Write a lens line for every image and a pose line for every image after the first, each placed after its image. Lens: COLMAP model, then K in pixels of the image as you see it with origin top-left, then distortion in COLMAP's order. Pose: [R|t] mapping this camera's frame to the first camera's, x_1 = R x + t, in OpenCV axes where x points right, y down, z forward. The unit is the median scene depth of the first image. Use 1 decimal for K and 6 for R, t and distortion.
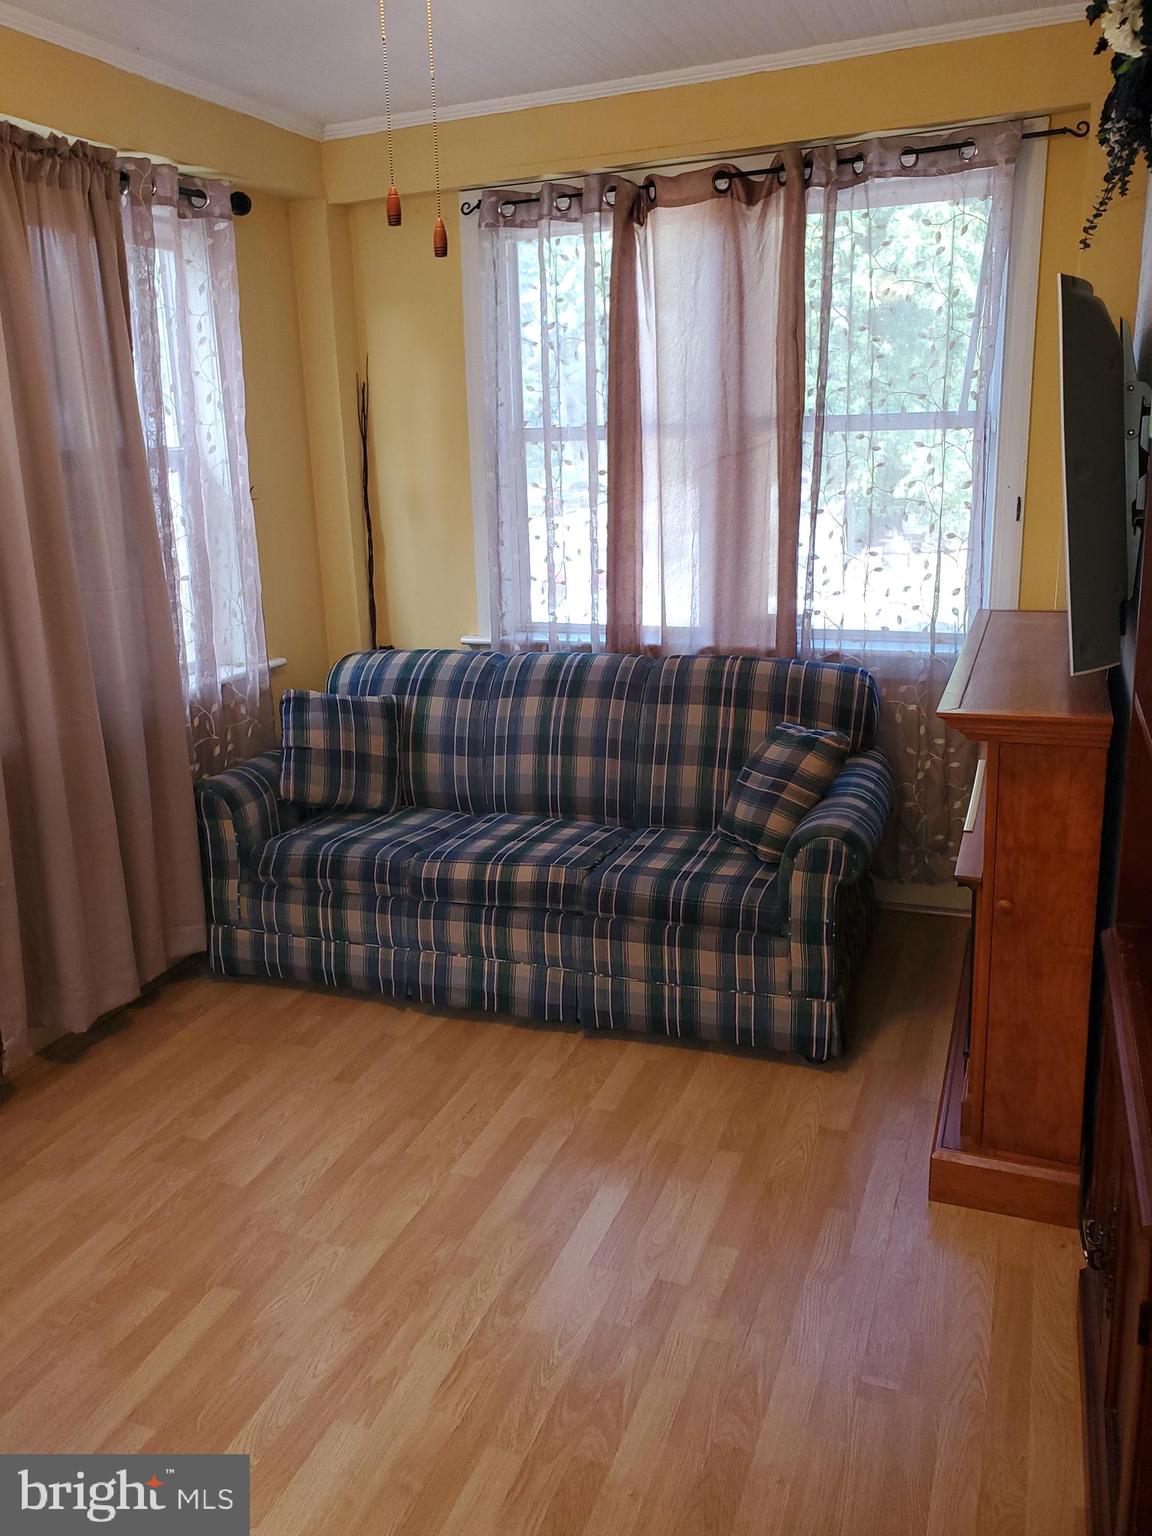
lens RADIAL K [[1207.7, 0, 570.4], [0, 1207.7, 749.9], [0, 0, 1]] dist [0.001154, 0.037557]
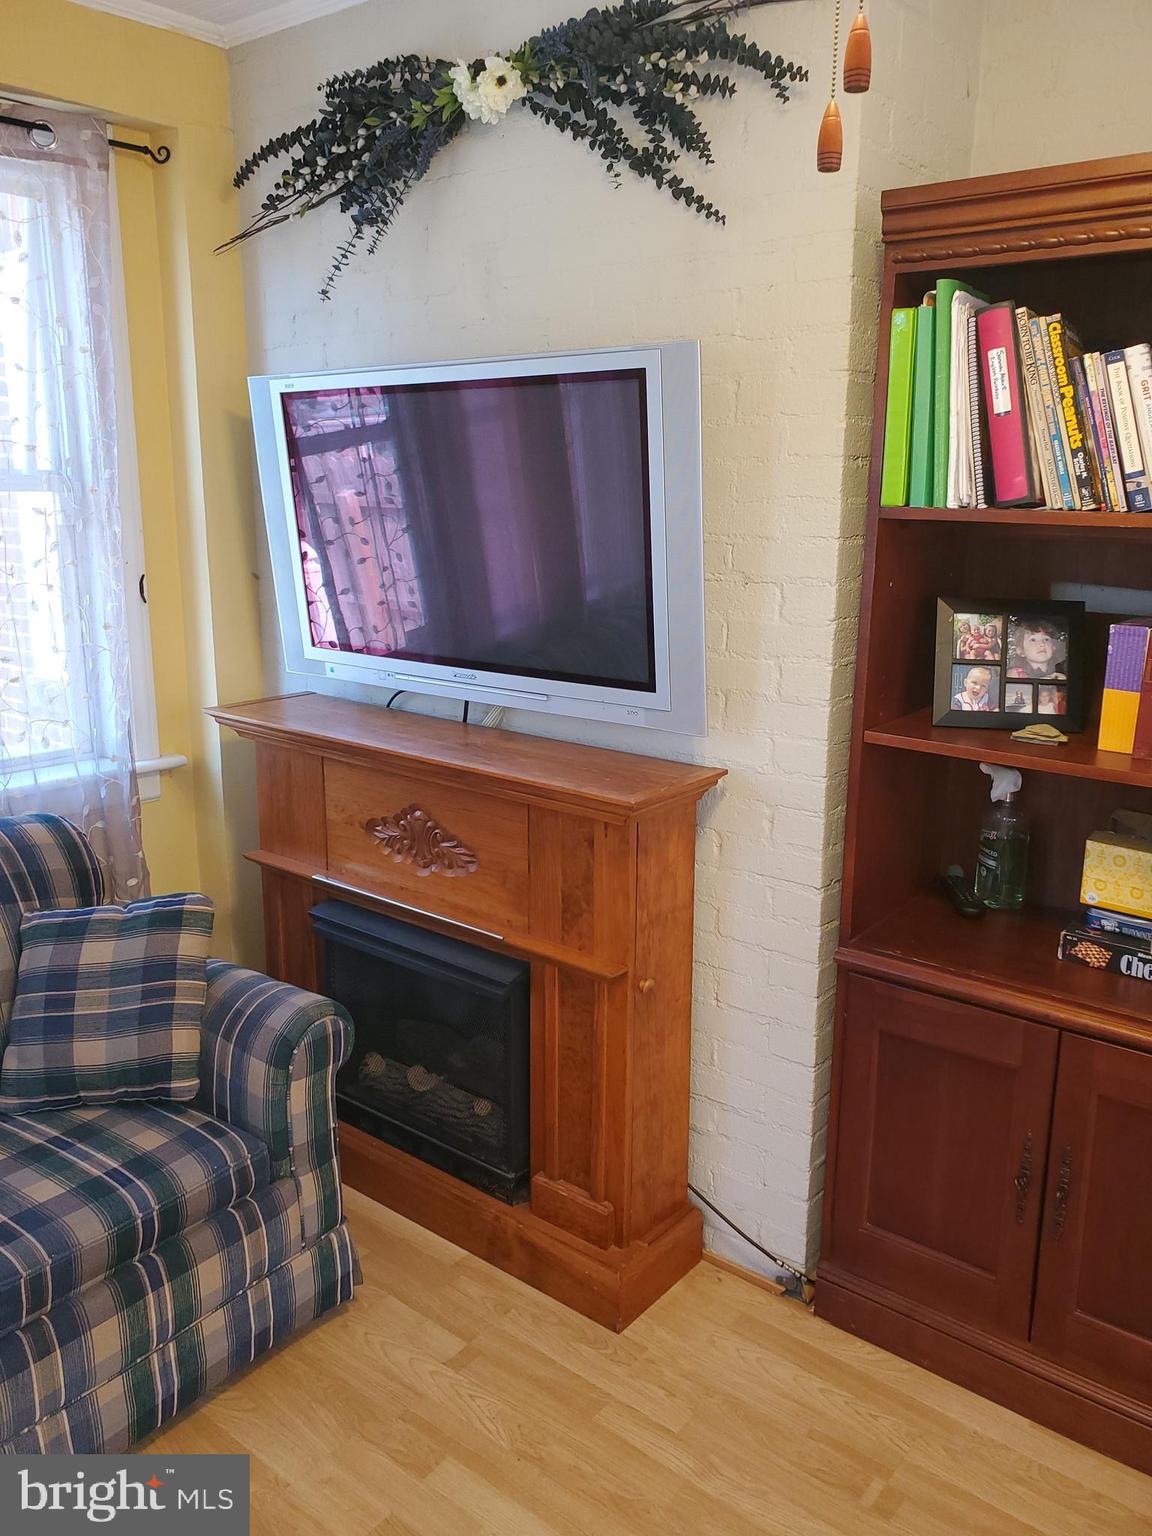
lens RADIAL K [[1207.7, 0, 570.4], [0, 1207.7, 749.9], [0, 0, 1]] dist [0.001154, 0.037557]
pose [[0.298319, -0.180018, 0.937336, -0.394849], [0.232694, 0.966138, 0.111491, -0.130399], [-0.925667, 0.184853, 0.330106, 0.534793]]
